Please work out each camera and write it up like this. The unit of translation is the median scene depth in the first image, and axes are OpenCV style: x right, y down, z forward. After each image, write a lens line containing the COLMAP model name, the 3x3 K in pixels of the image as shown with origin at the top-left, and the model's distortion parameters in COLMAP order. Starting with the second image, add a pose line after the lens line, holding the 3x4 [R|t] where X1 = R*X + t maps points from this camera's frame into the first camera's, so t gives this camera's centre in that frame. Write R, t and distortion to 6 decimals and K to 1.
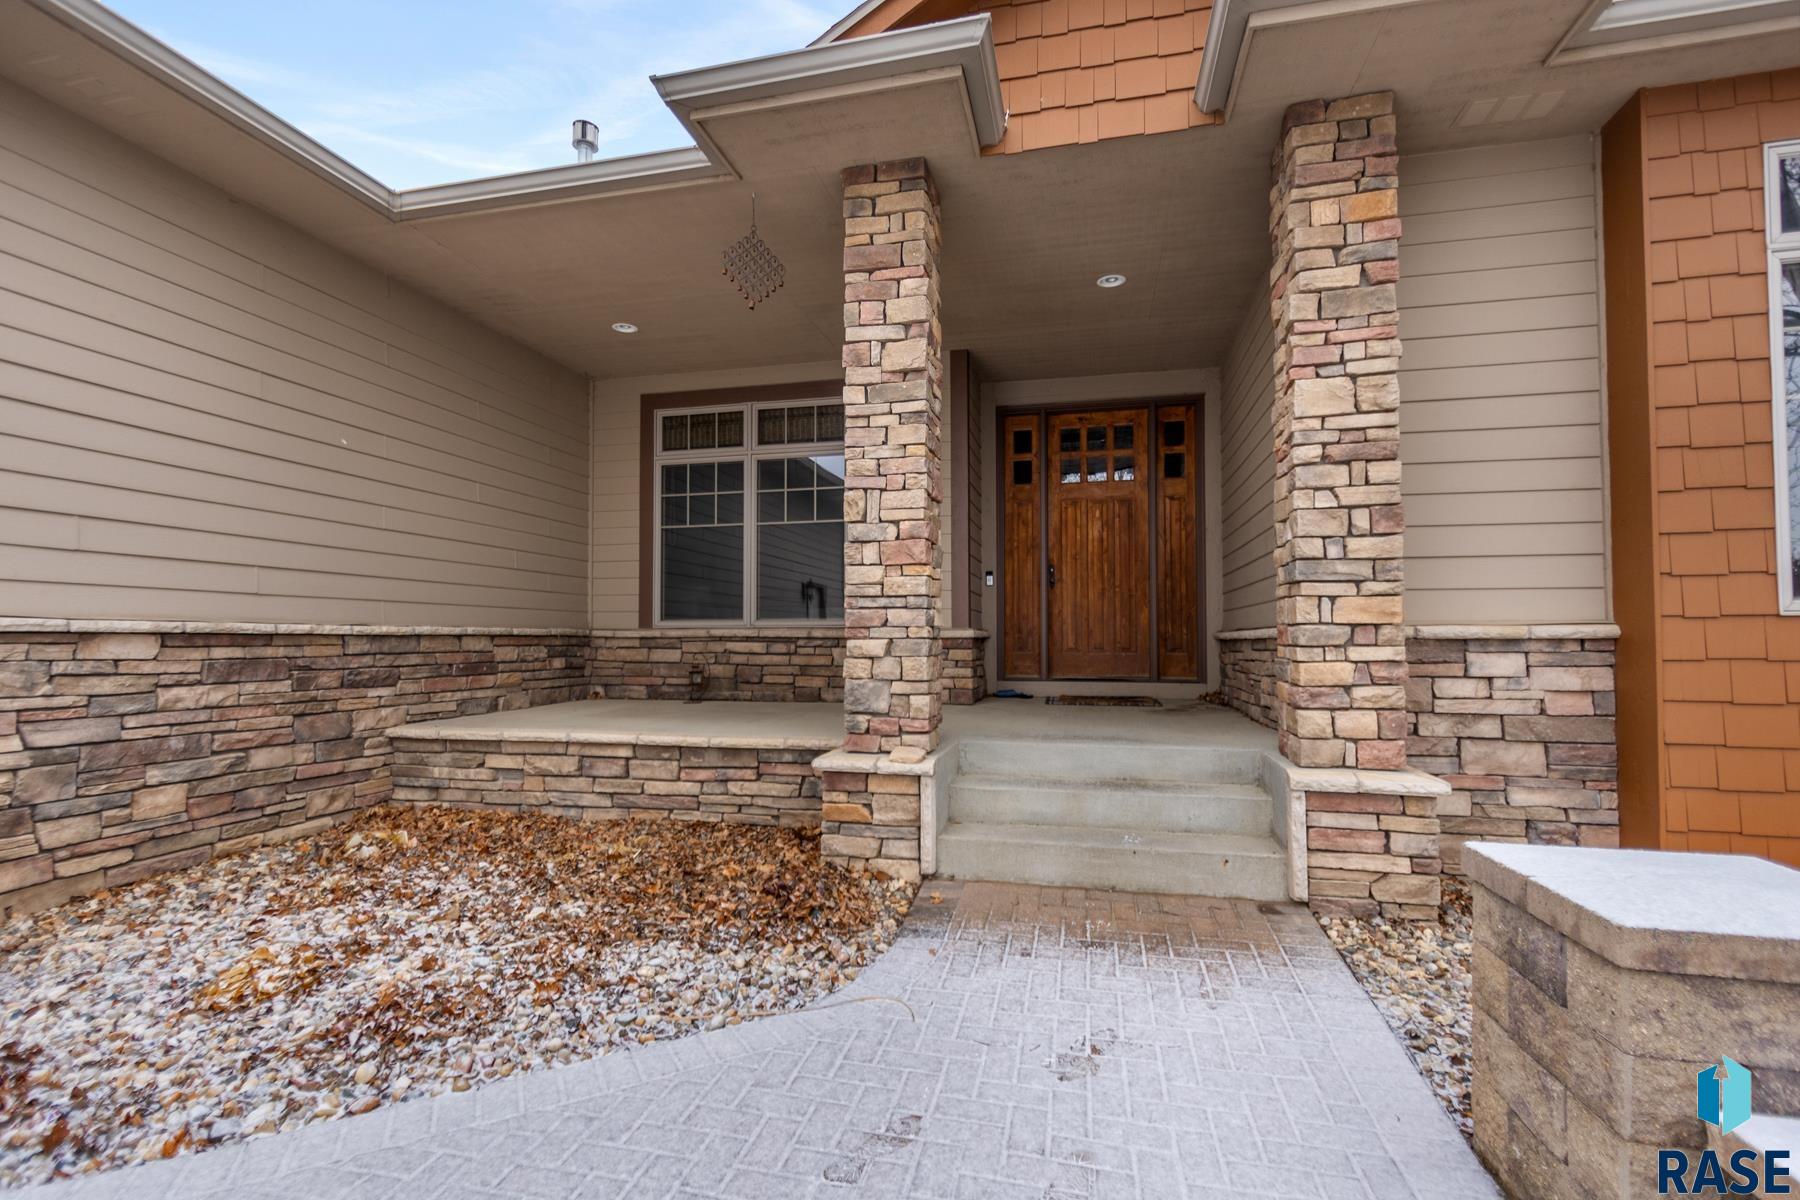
lens RADIAL K [[821.0, 0, 898.8], [0, 821.0, 610.1], [0, 0, 1]] dist [-0.001878, -0.001640]
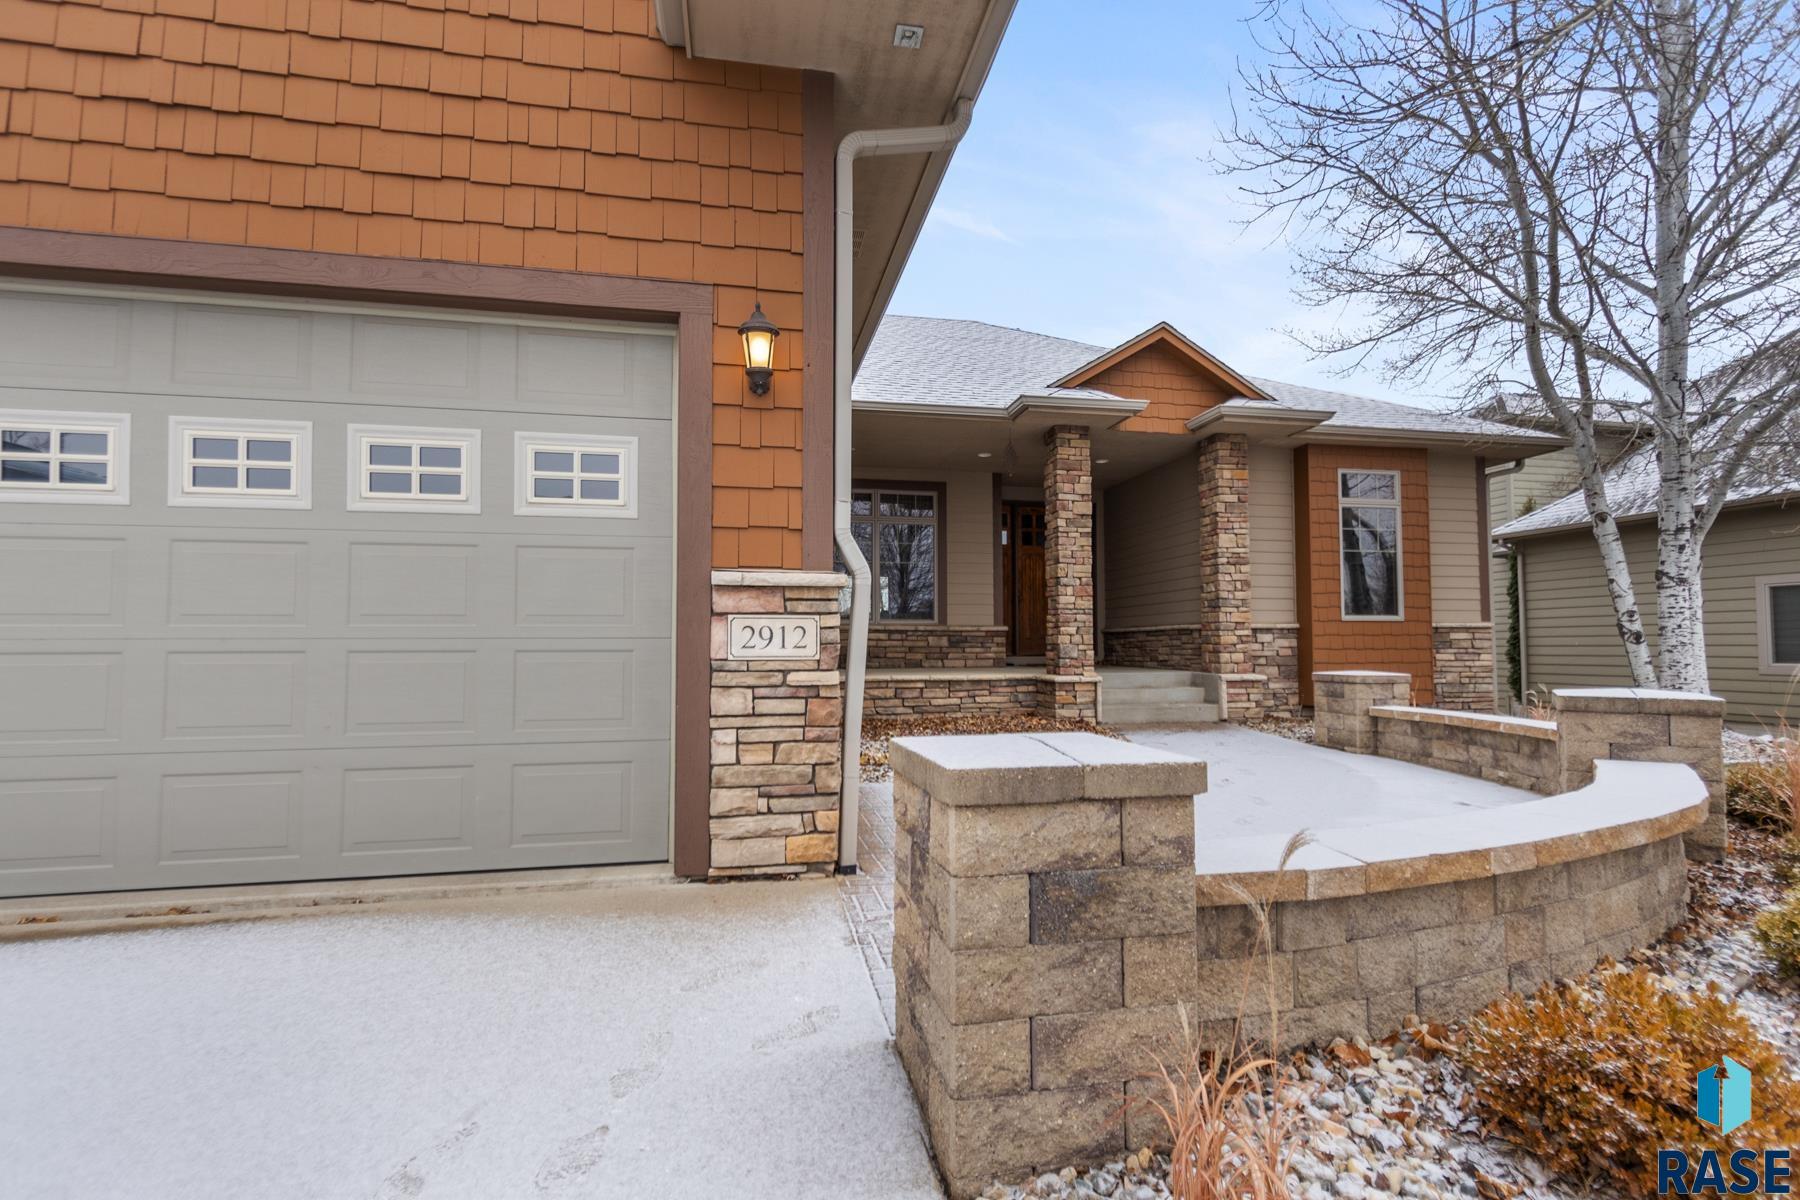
lens RADIAL K [[821.0, 0, 899.0], [0, 821.0, 605.1], [0, 0, 1]] dist [-0.001878, -0.001640]
pose [[0.906014, 0.019822, 0.422783, -1.552227], [-0.012542, 0.999721, -0.019996, 0.027244], [-0.423062, 0.012814, 0.906010, -0.979011]]
